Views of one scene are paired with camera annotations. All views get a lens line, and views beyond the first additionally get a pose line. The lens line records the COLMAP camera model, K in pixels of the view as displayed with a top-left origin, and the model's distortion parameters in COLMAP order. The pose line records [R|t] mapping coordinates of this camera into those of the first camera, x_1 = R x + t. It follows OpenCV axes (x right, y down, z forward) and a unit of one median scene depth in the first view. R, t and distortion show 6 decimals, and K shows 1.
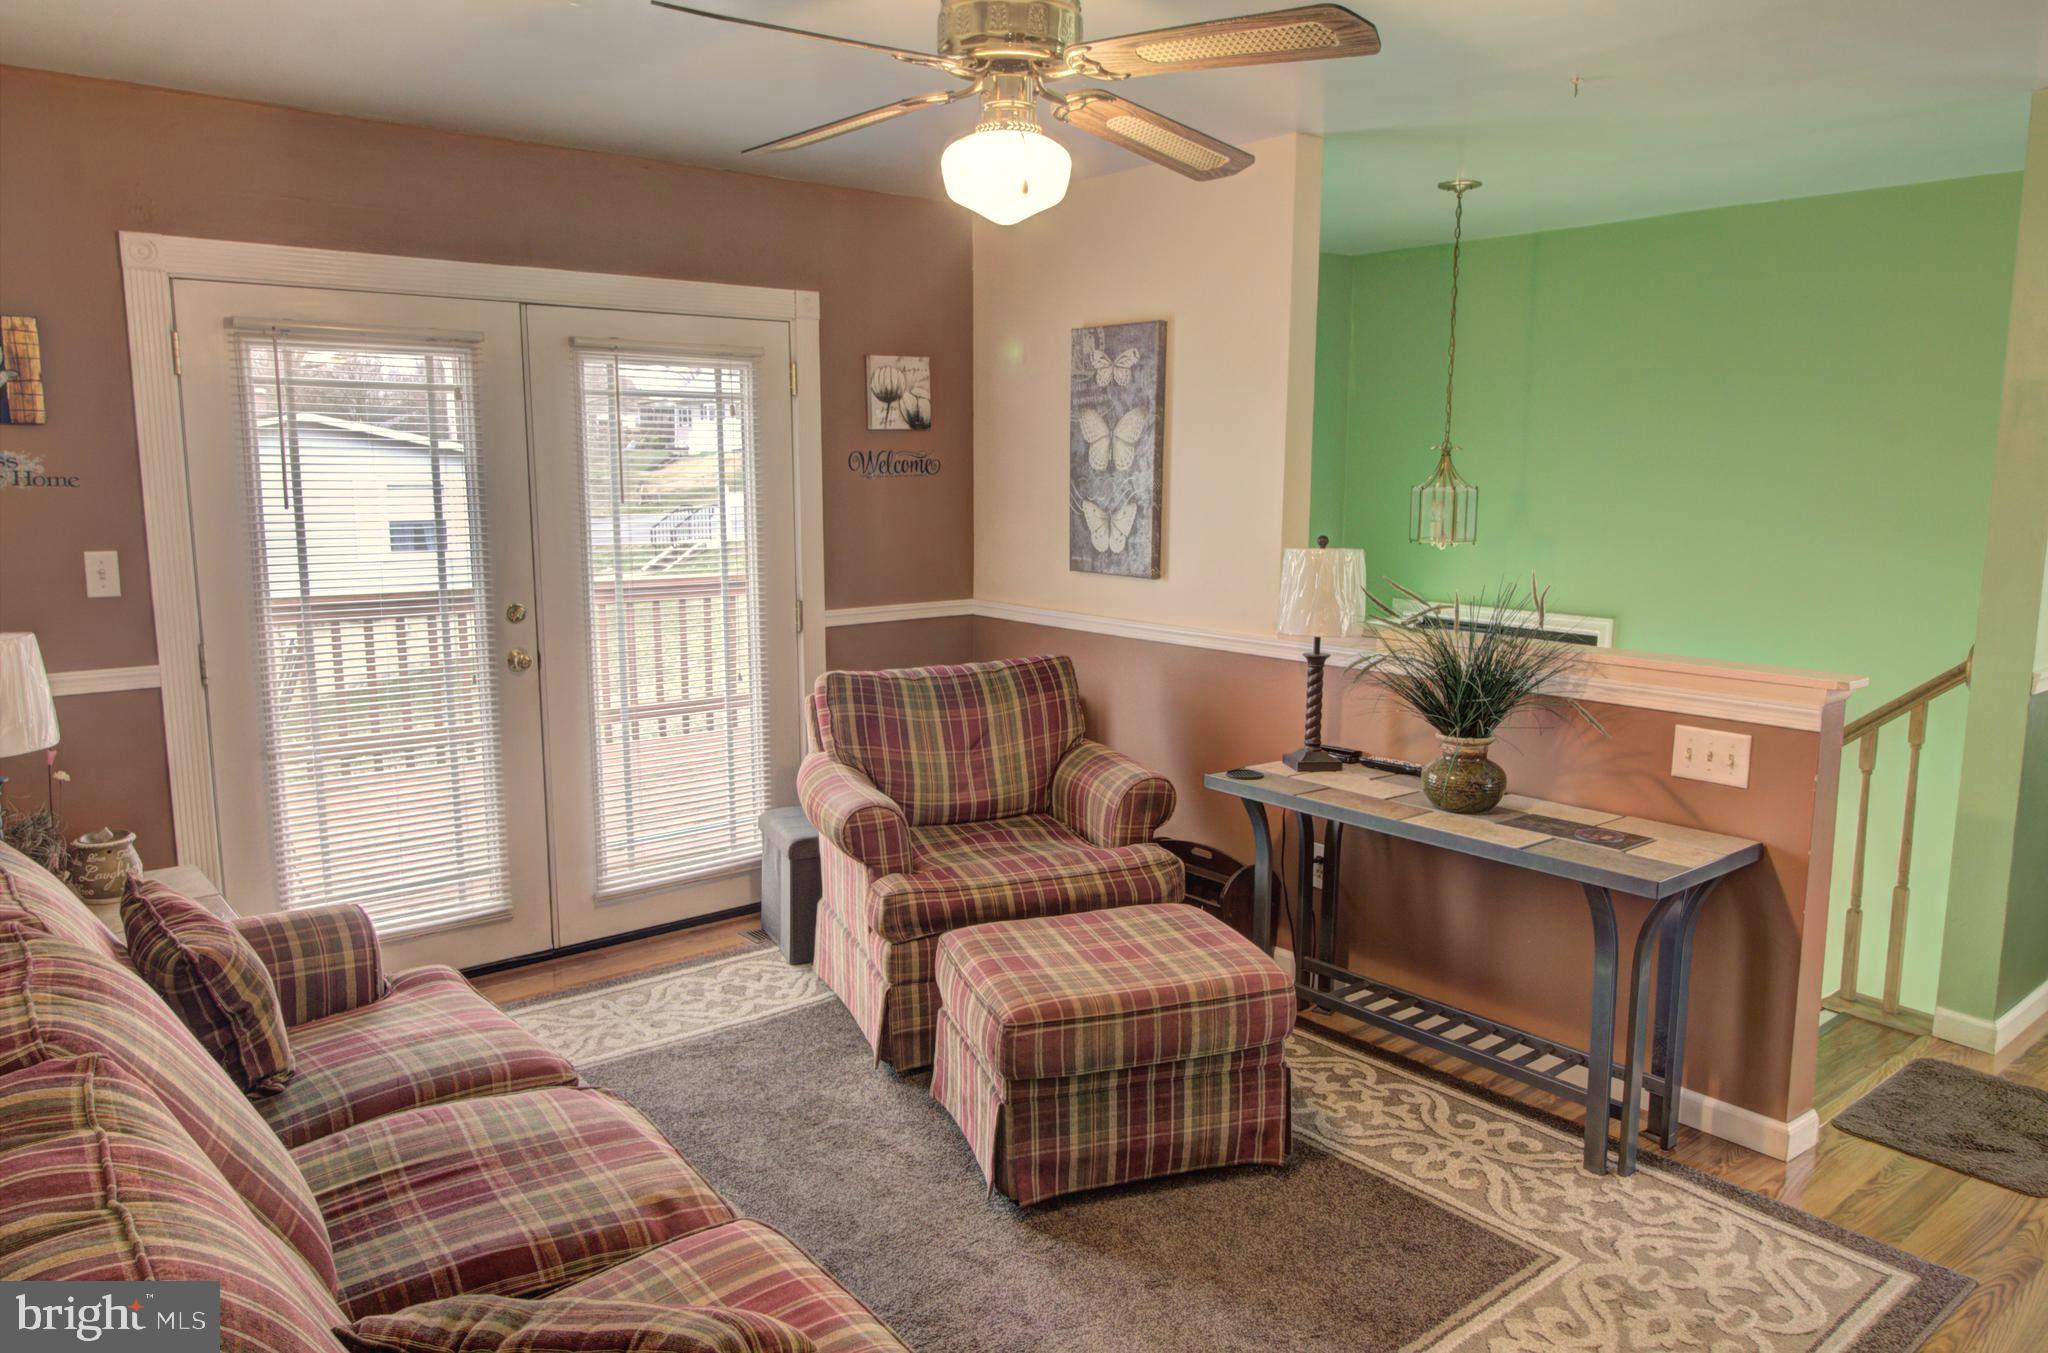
lens RADIAL K [[1397.1, 0, 1022.8], [0, 1397.1, 679.8], [0, 0, 1]] dist [-0.000019, 0.000171]
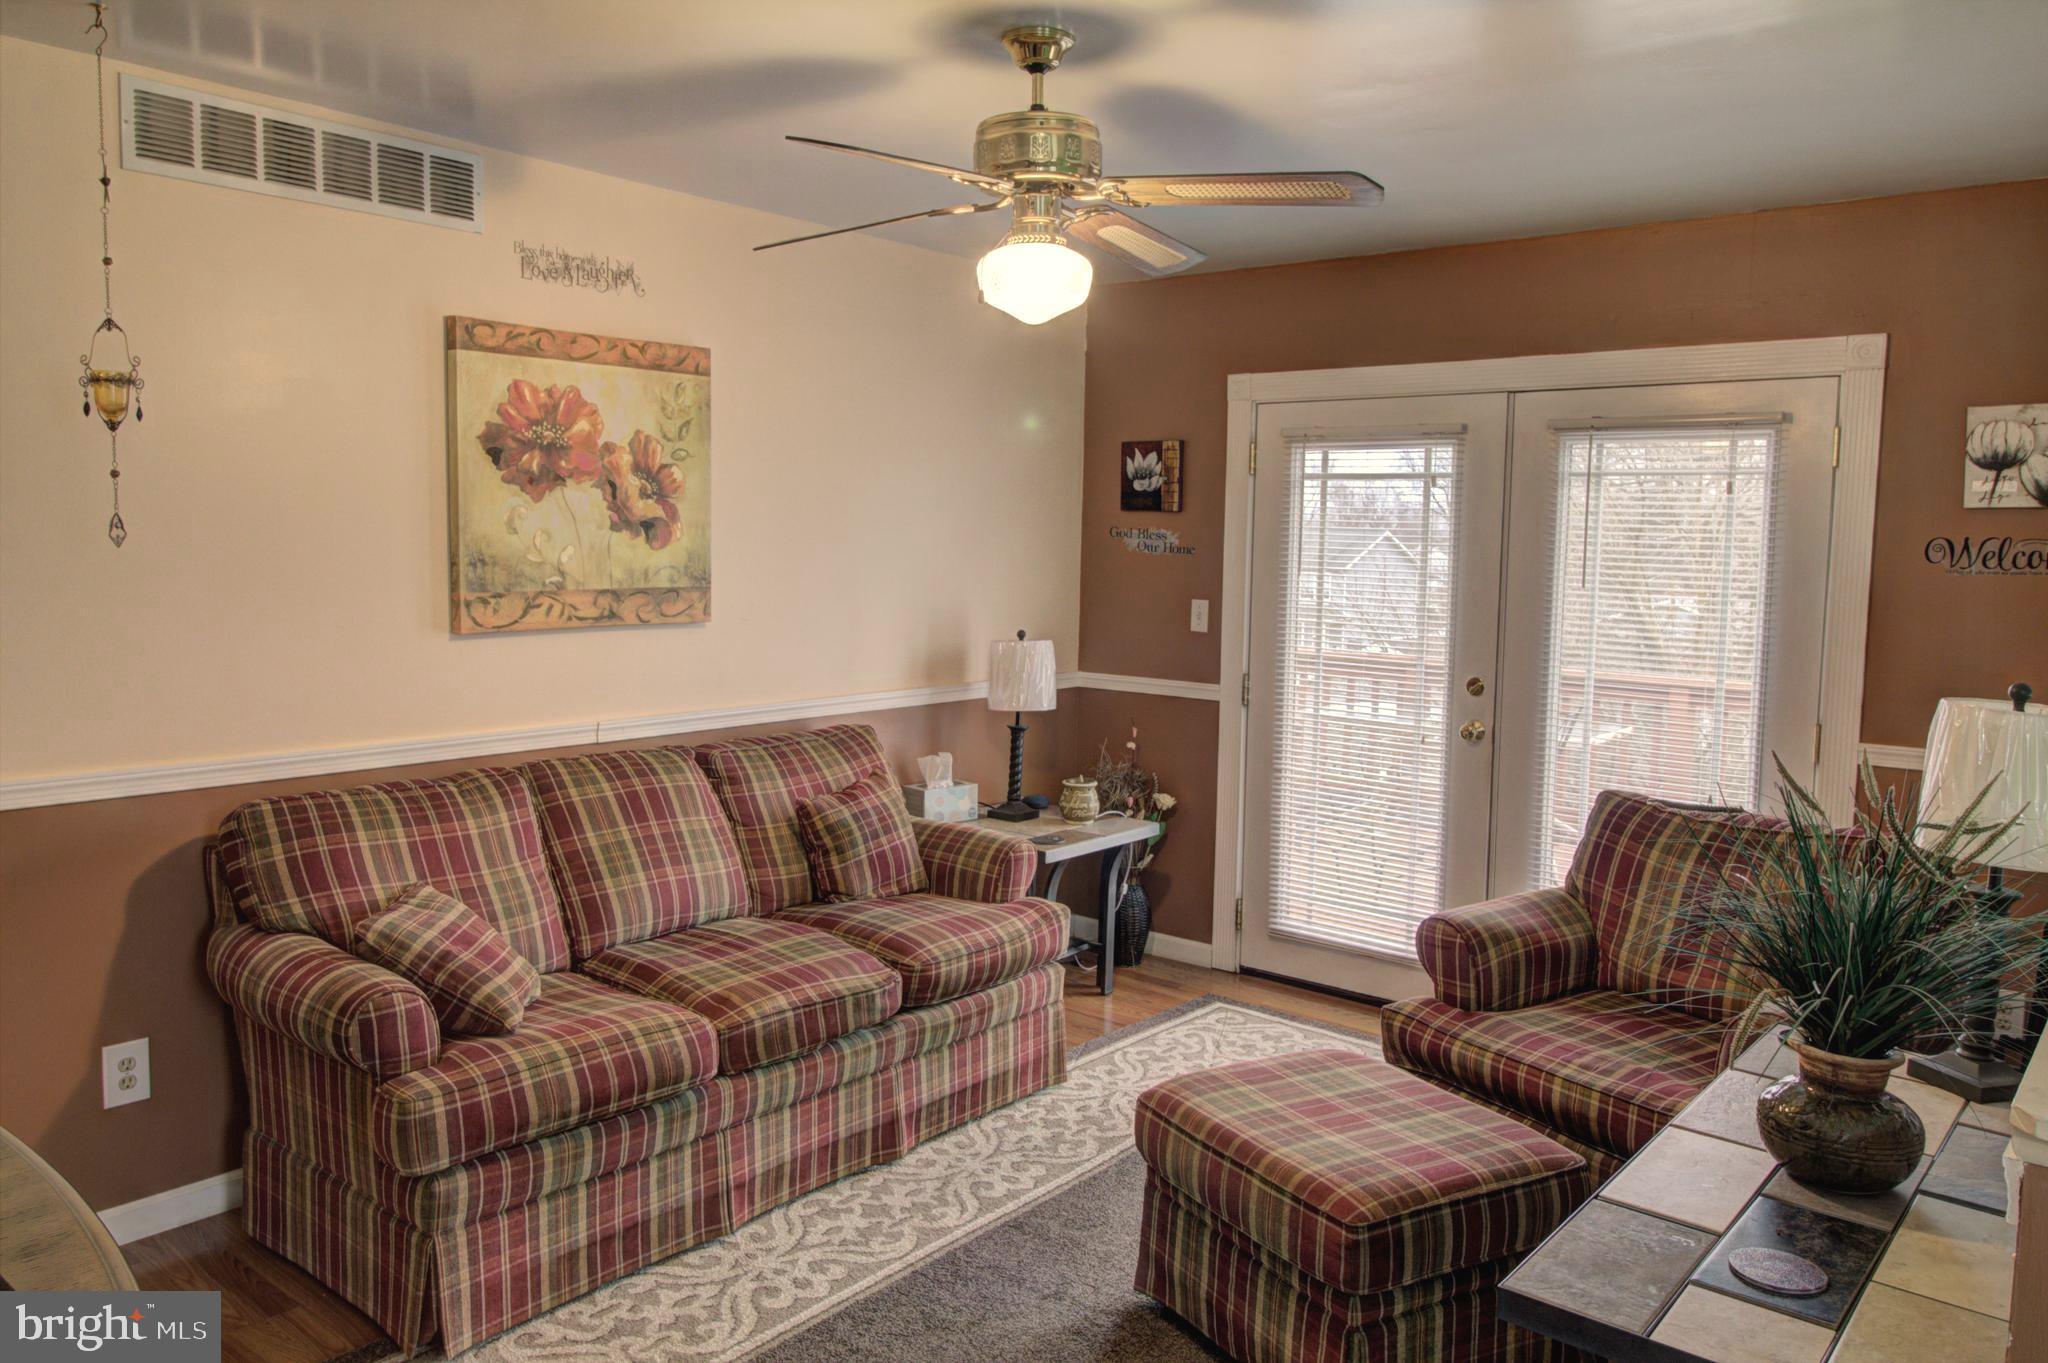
lens RADIAL K [[1489.1, 0, 1022.9], [0, 1489.1, 672.5], [0, 0, 1]] dist [0.004740, -0.000560]
pose [[0.180558, 0.091376, -0.979311, 0.726934], [-0.175291, 0.982725, 0.059376, -0.070902], [0.967818, 0.160943, 0.193456, 0.497775]]
